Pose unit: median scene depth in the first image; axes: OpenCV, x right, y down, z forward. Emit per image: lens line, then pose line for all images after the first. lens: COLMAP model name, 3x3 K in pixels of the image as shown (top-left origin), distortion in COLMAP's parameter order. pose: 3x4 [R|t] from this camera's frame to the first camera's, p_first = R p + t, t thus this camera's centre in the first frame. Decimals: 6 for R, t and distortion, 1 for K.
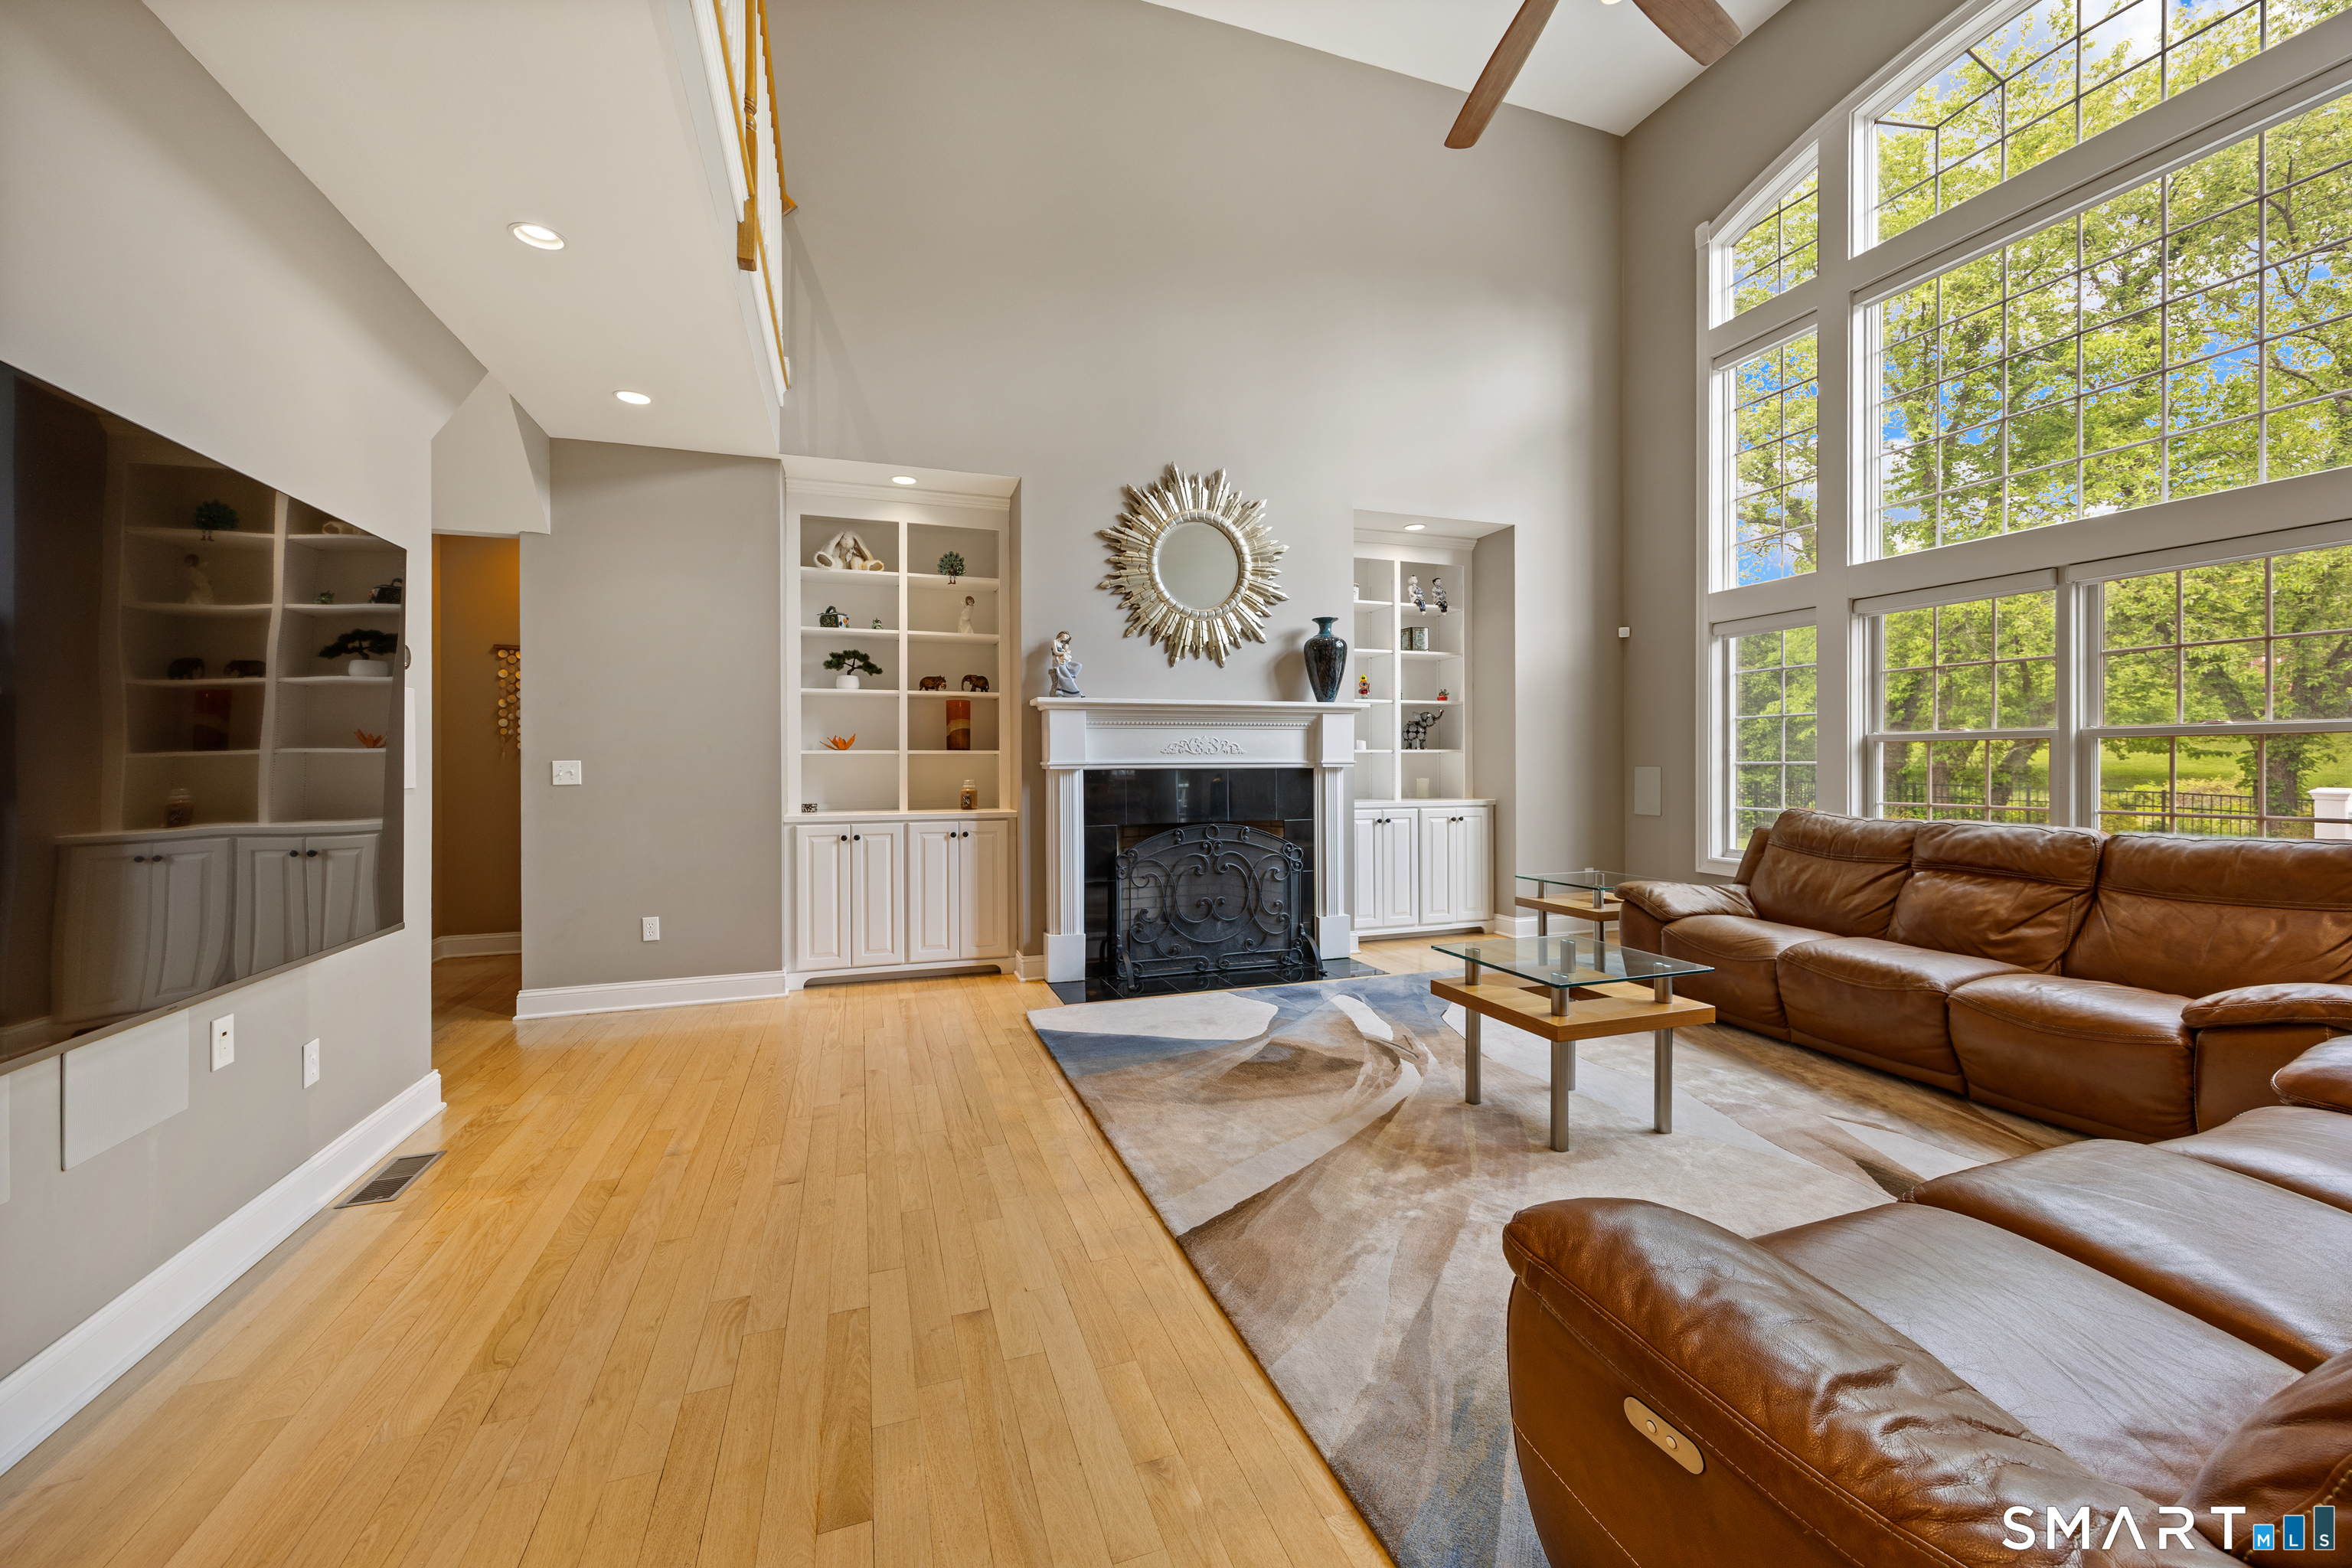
lens RADIAL K [[937.6, 0, 1187.1], [0, 937.6, 763.9], [0, 0, 1]] dist [0.001819, -0.000467]
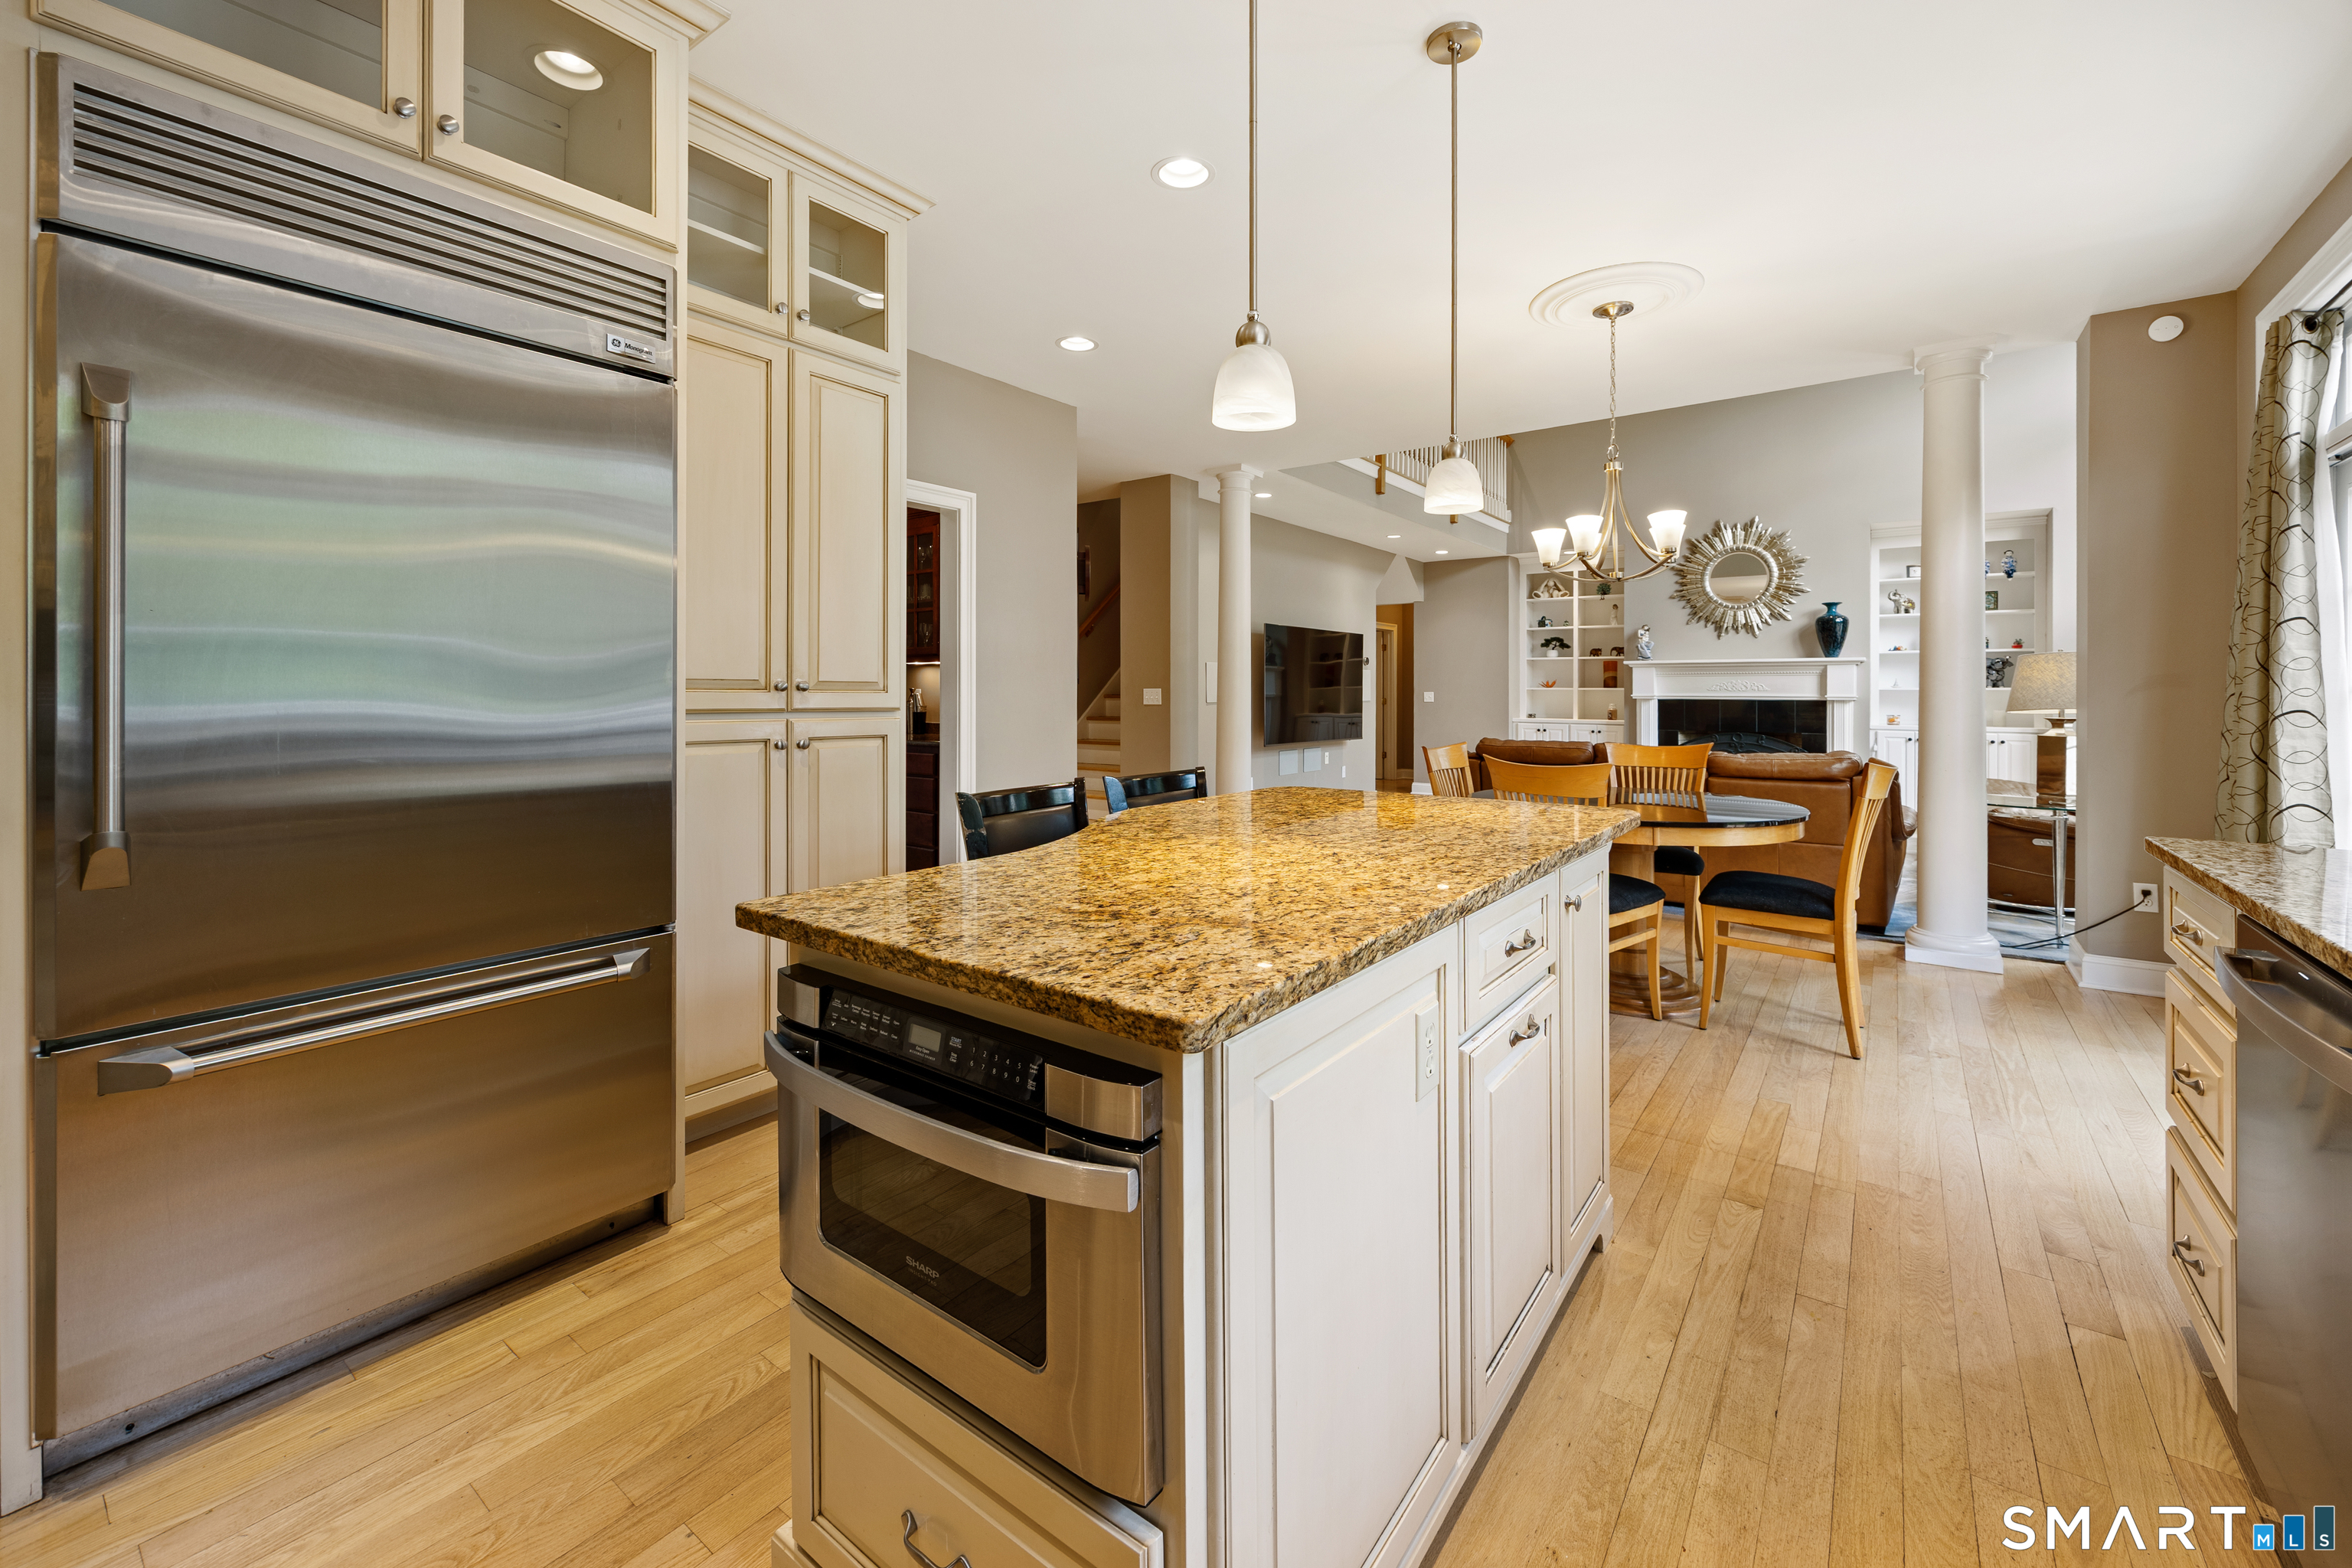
lens RADIAL K [[937.6, 0, 1206.4], [0, 937.6, 680.5], [0, 0, 1]] dist [0.001819, -0.000467]
pose [[0.576880, -0.002408, -0.816825, 0.843986], [-0.008888, 0.999918, -0.009224, -0.005333], [0.816780, 0.012581, 0.576812, -0.746398]]
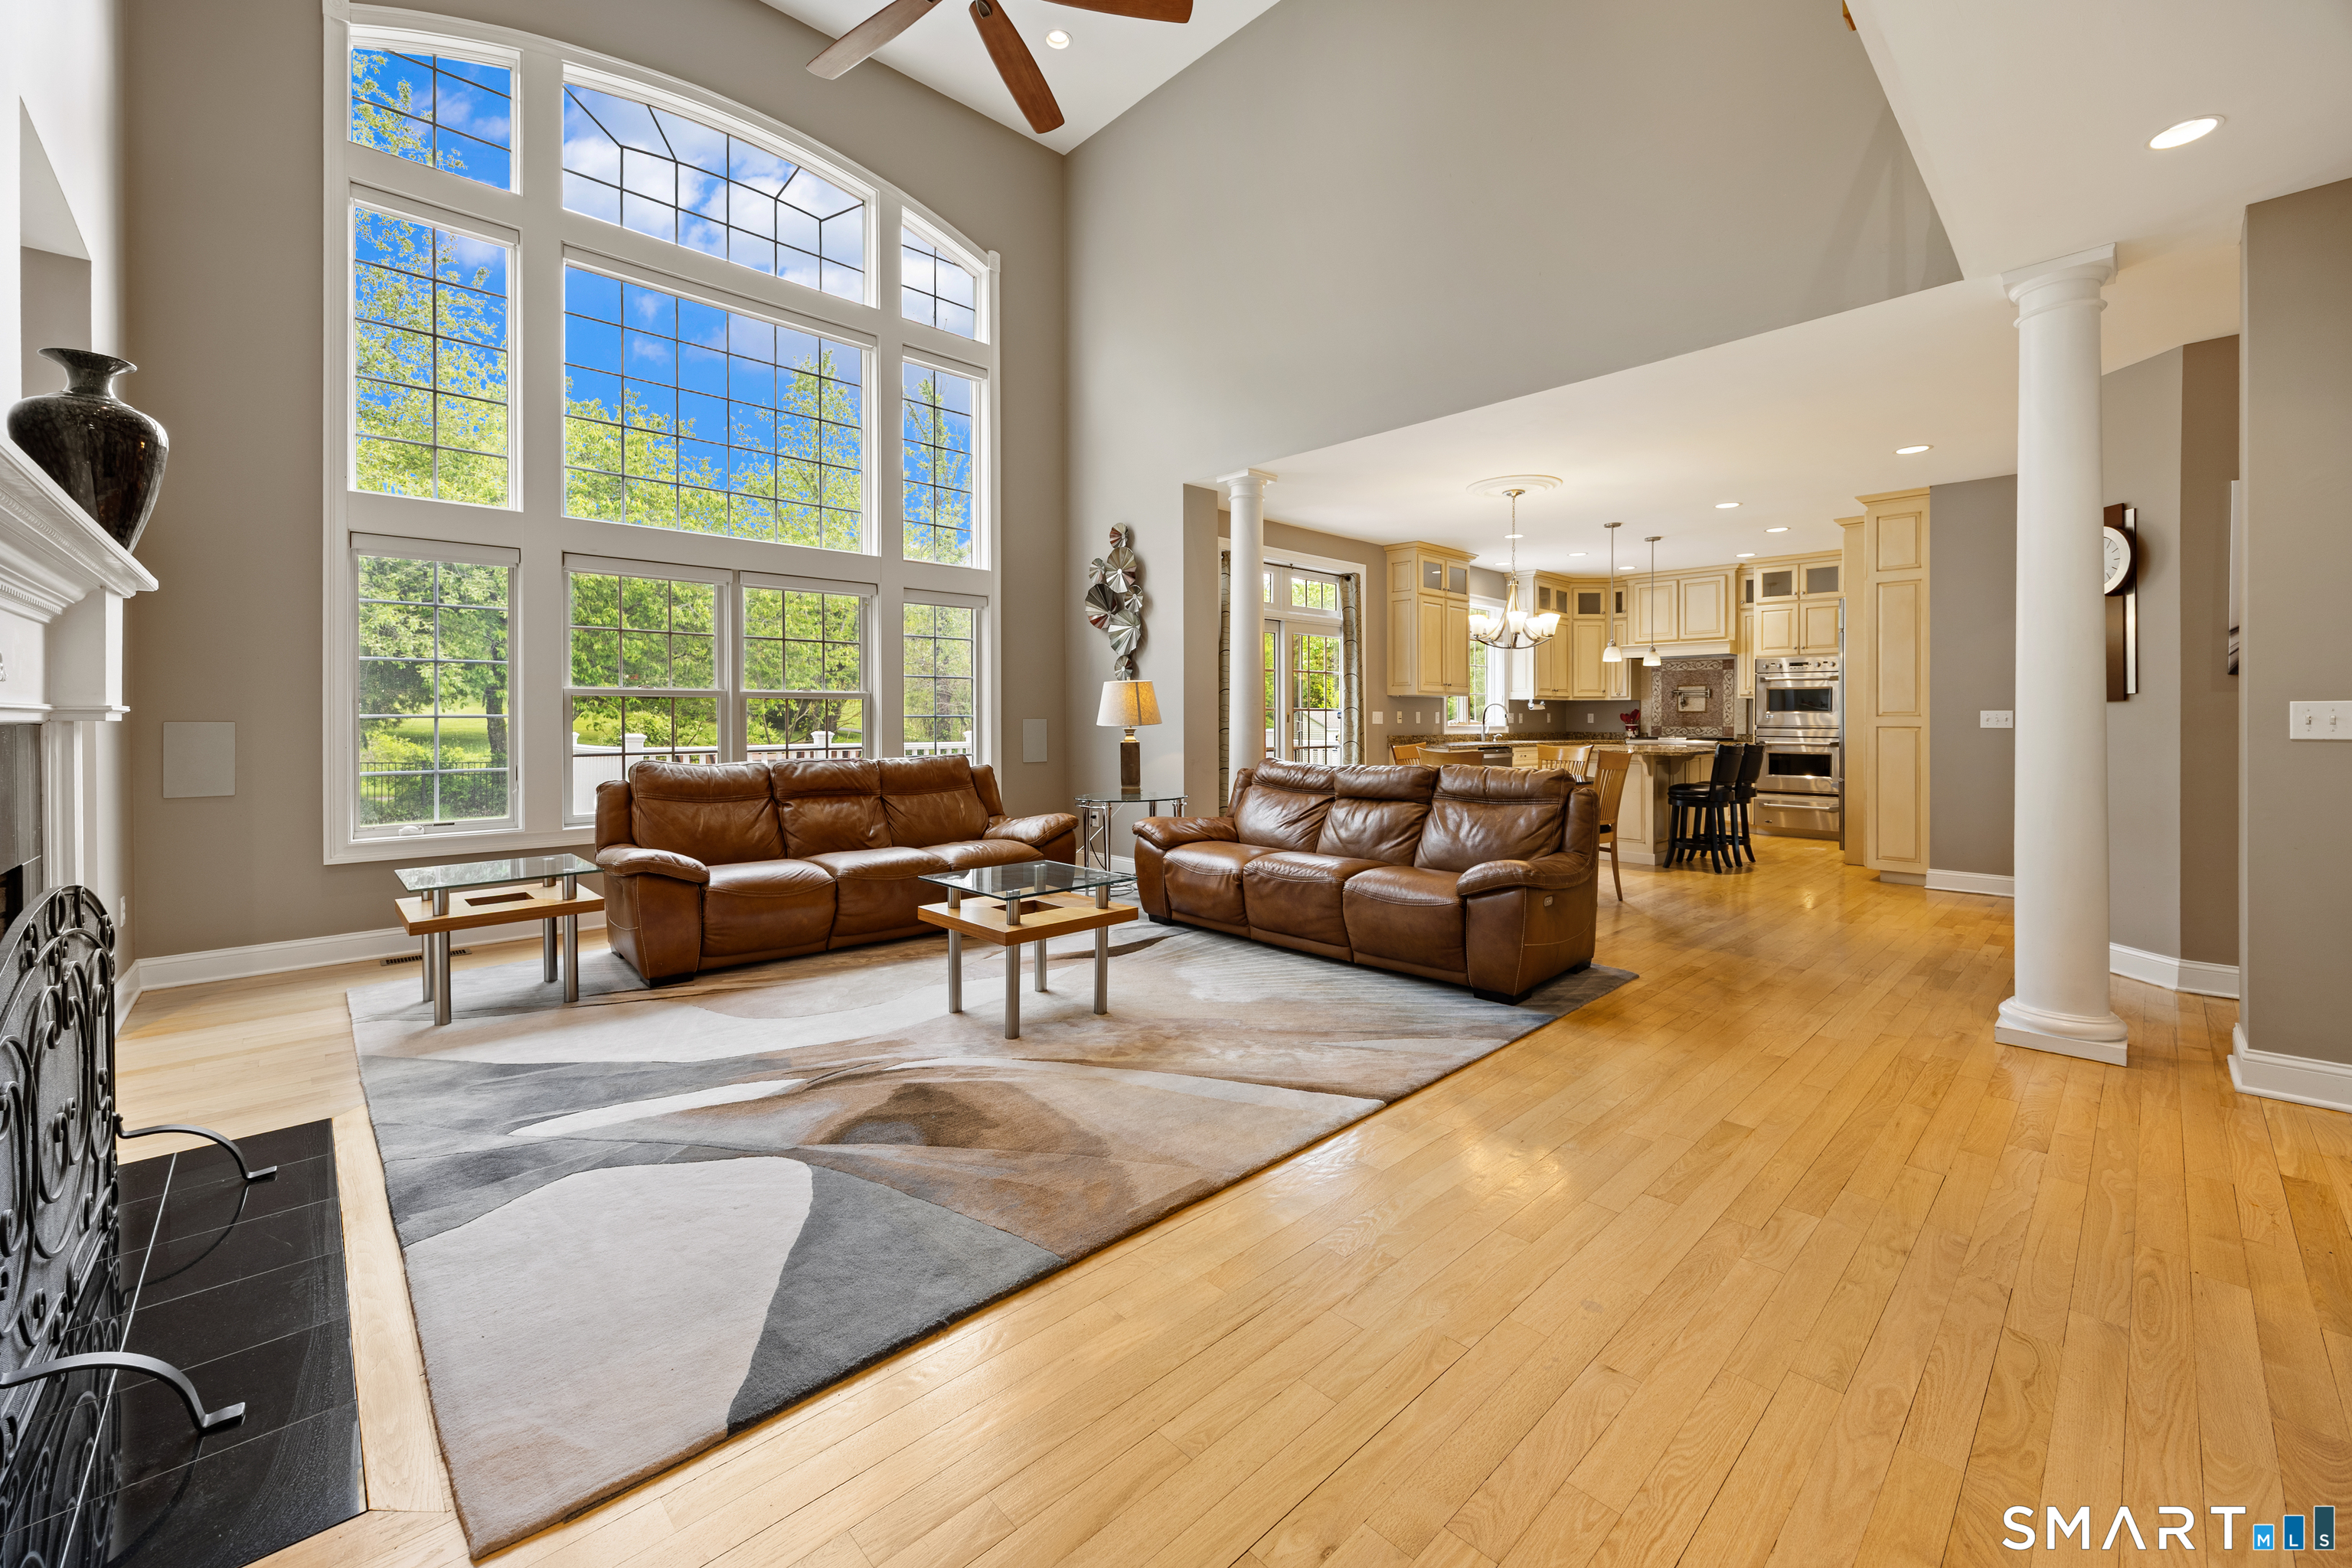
lens RADIAL K [[937.6, 0, 1173.5], [0, 937.6, 719.4], [0, 0, 1]] dist [0.001819, -0.000467]
pose [[-0.410325, -0.001229, 0.911939, -0.417237], [0.000413, 0.999999, 0.001534, 0.001900], [-0.911939, 0.001006, -0.410324, 0.726124]]
